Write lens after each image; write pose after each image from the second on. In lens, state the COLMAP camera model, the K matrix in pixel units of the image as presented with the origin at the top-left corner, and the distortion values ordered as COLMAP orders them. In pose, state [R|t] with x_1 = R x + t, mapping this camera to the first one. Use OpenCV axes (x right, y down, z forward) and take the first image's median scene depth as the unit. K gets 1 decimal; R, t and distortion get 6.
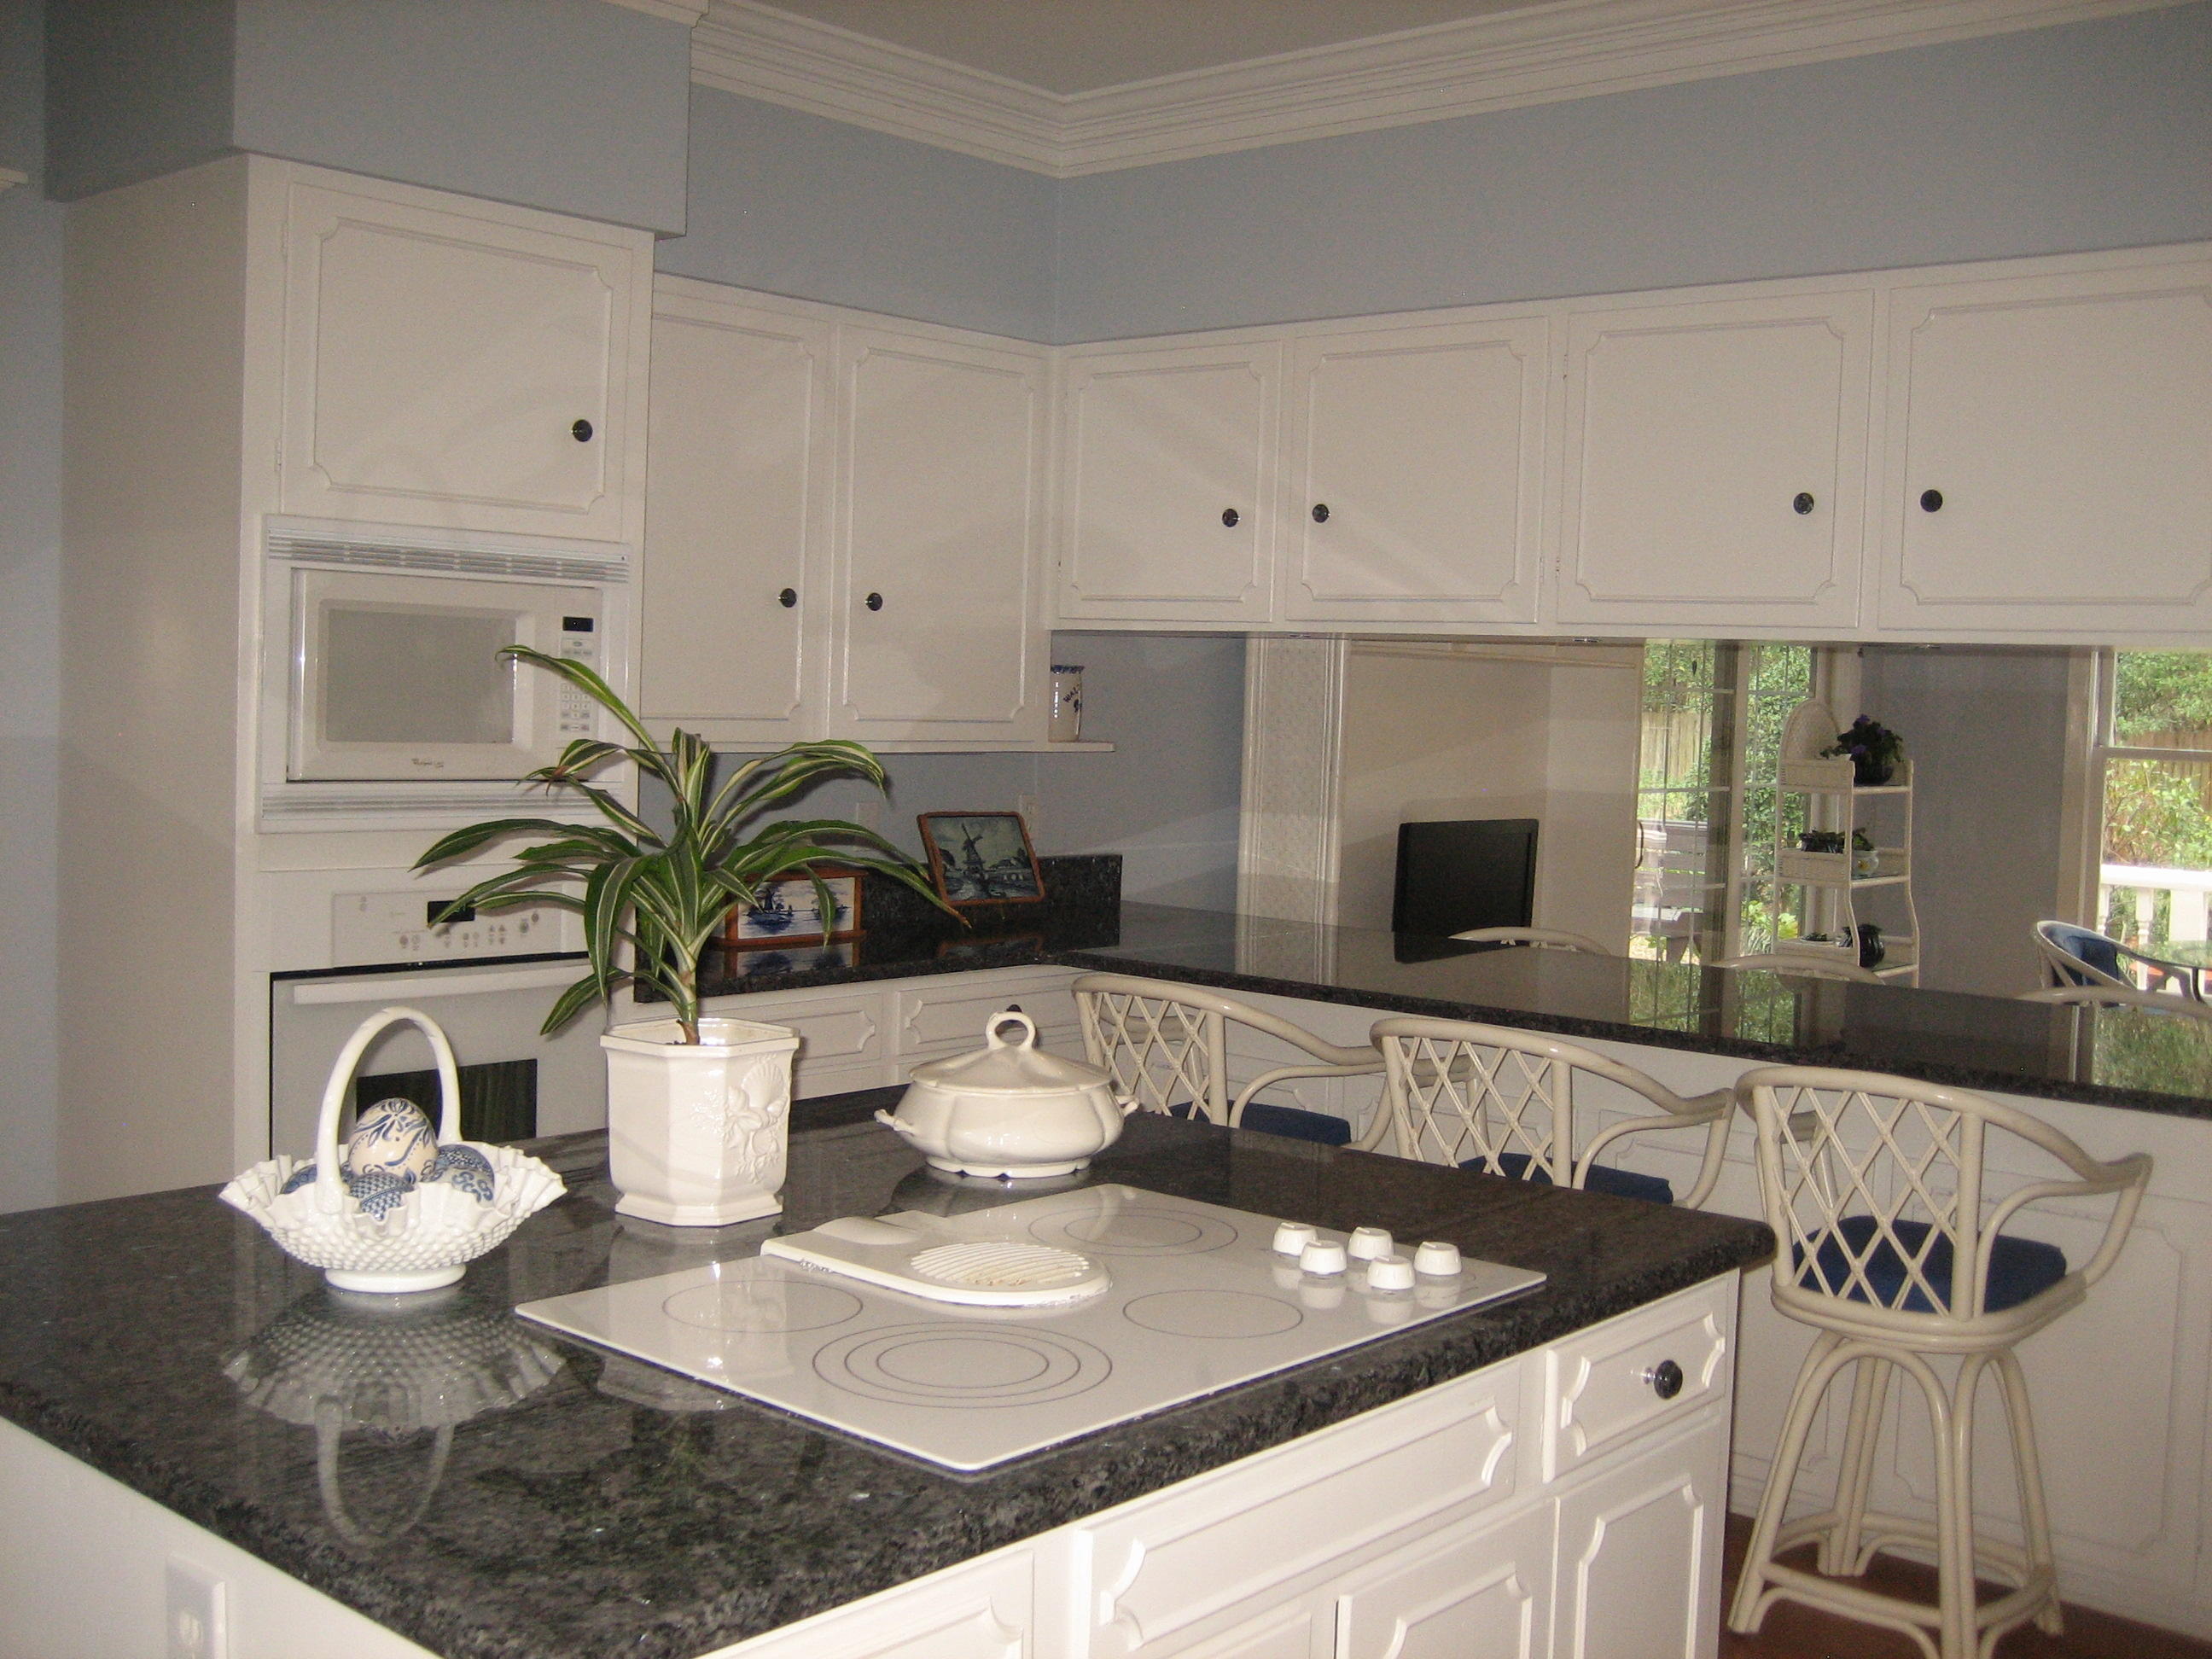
lens RADIAL K [[2340.2, 0, 1129.7], [0, 2340.2, 832.2], [0, 0, 1]] dist [-0.149881, 0.203449]
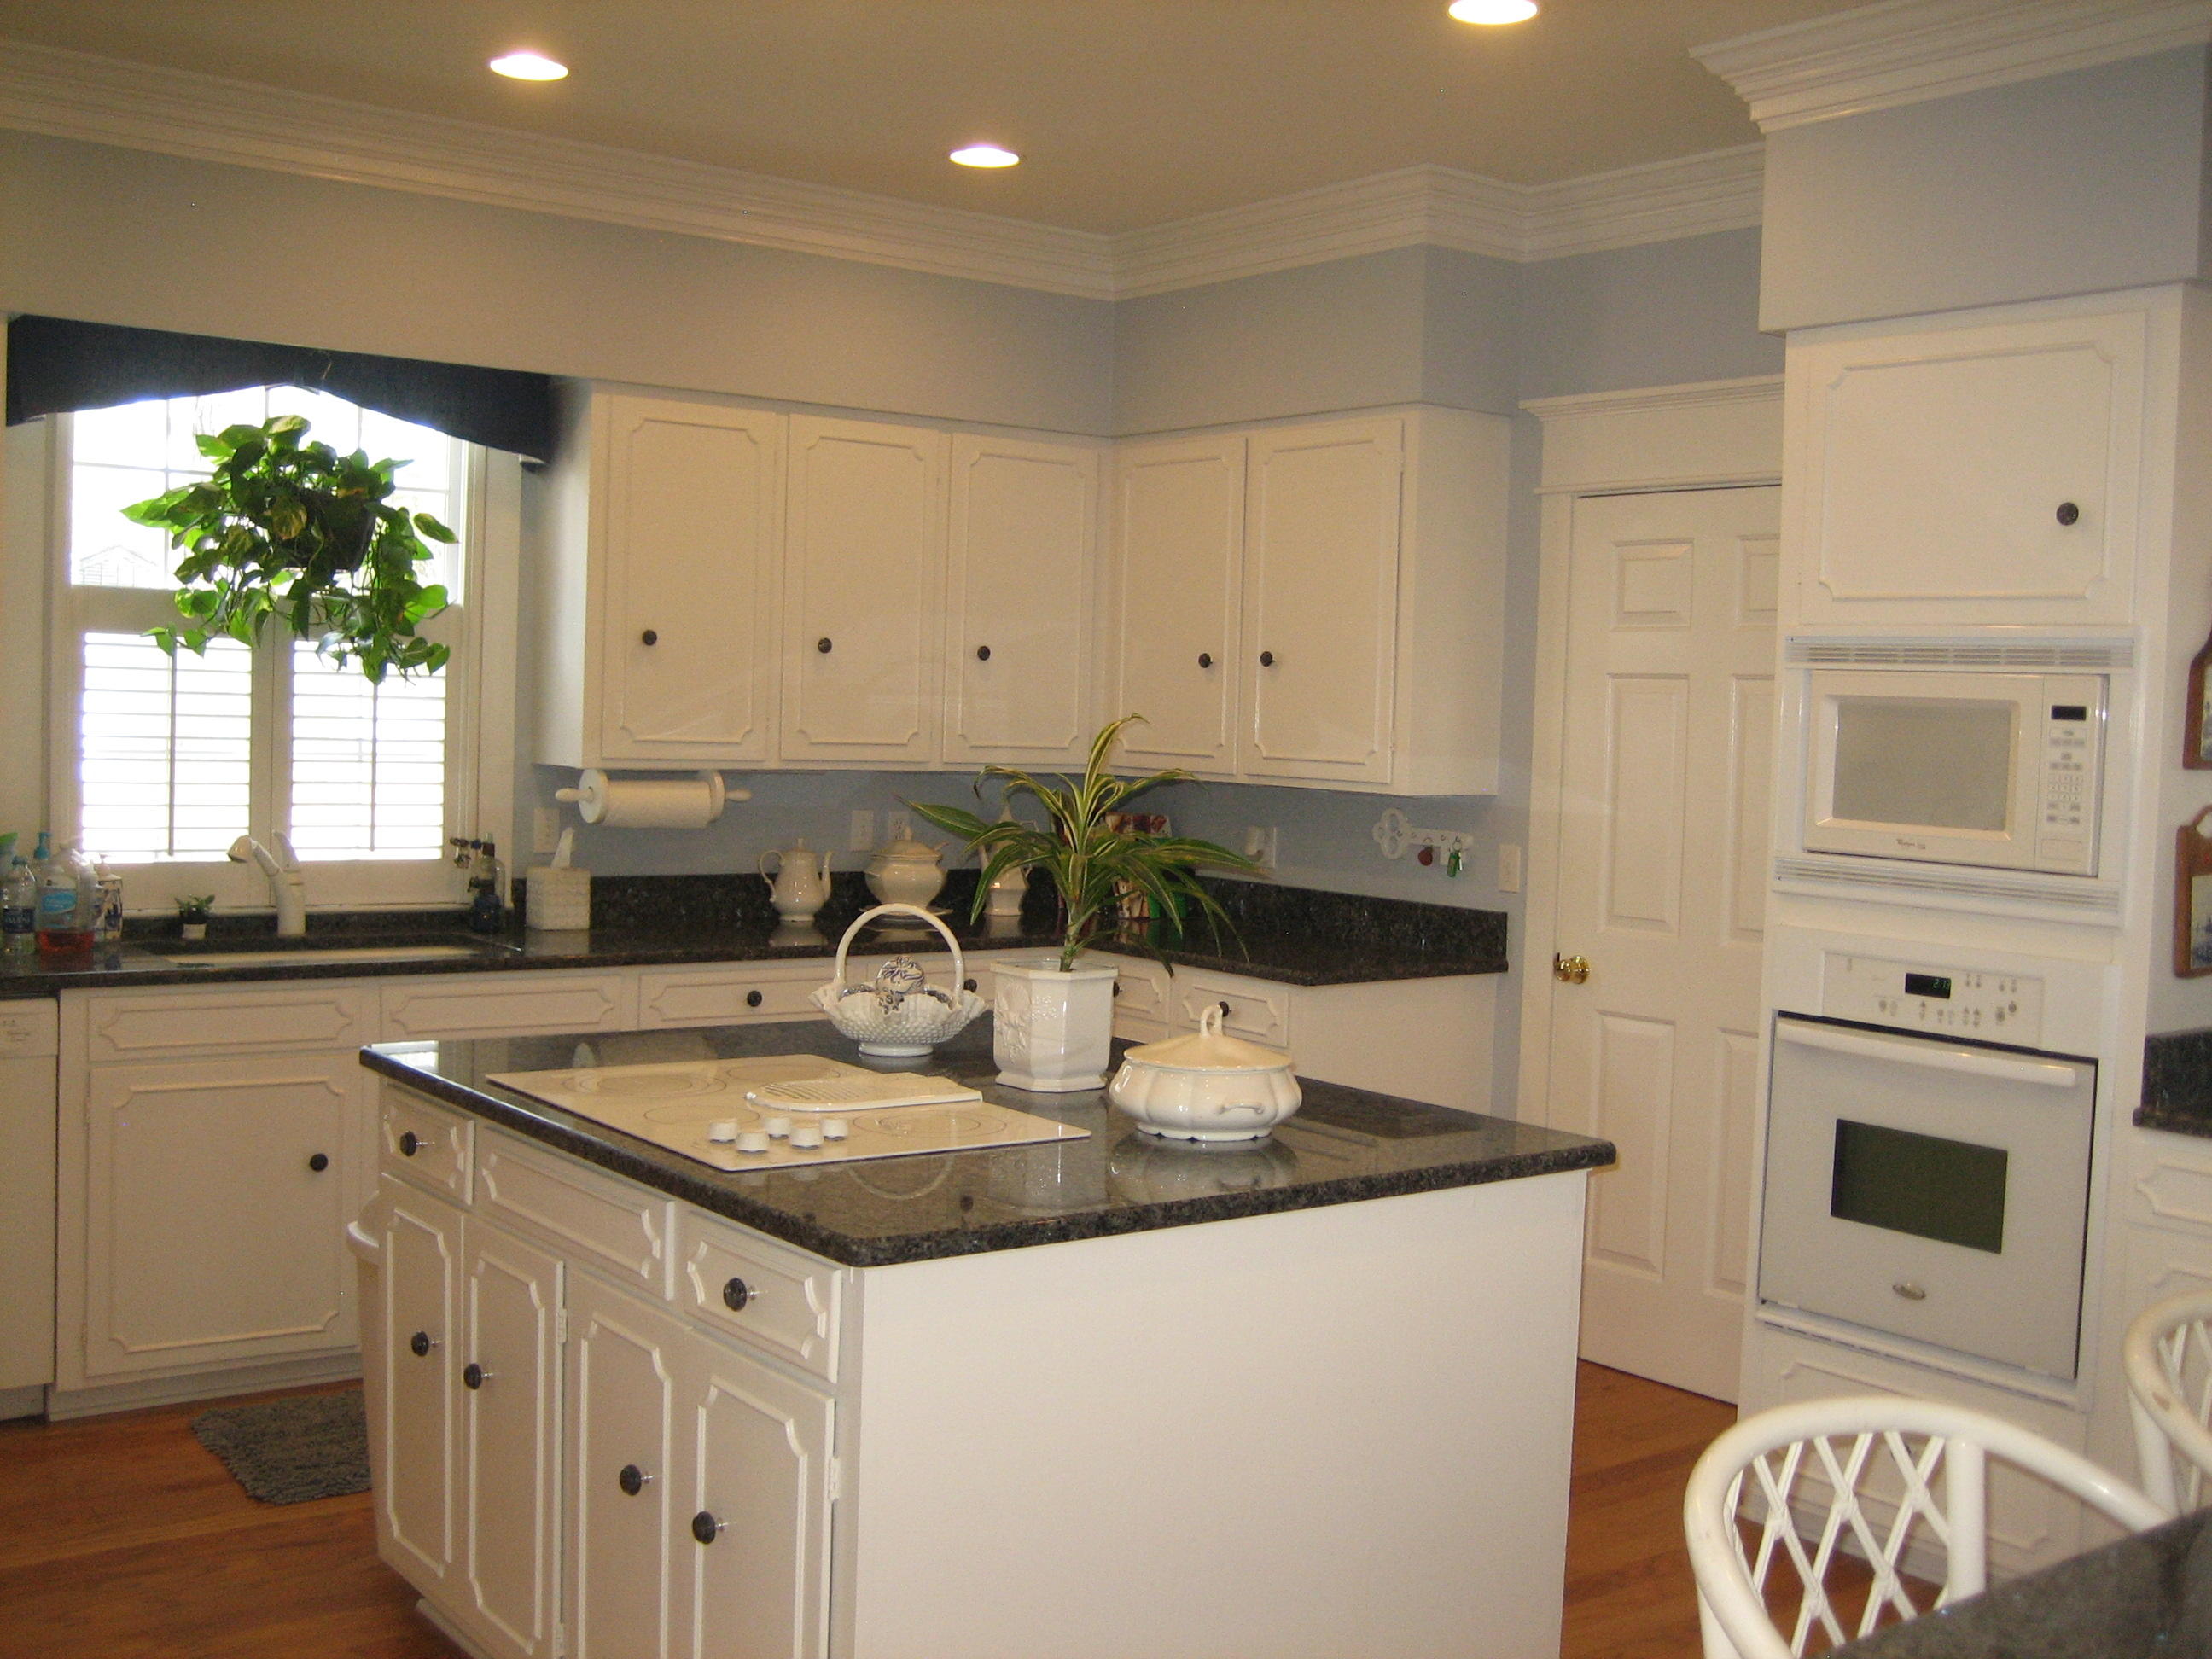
lens RADIAL K [[2340.2, 0, 1129.7], [0, 2340.2, 832.2], [0, 0, 1]] dist [-0.149881, 0.203449]
pose [[-0.200909, 0.011079, -0.979547, 1.213131], [-0.101171, 0.994354, 0.031997, -0.048559], [0.974372, 0.105530, -0.198654, 1.267805]]
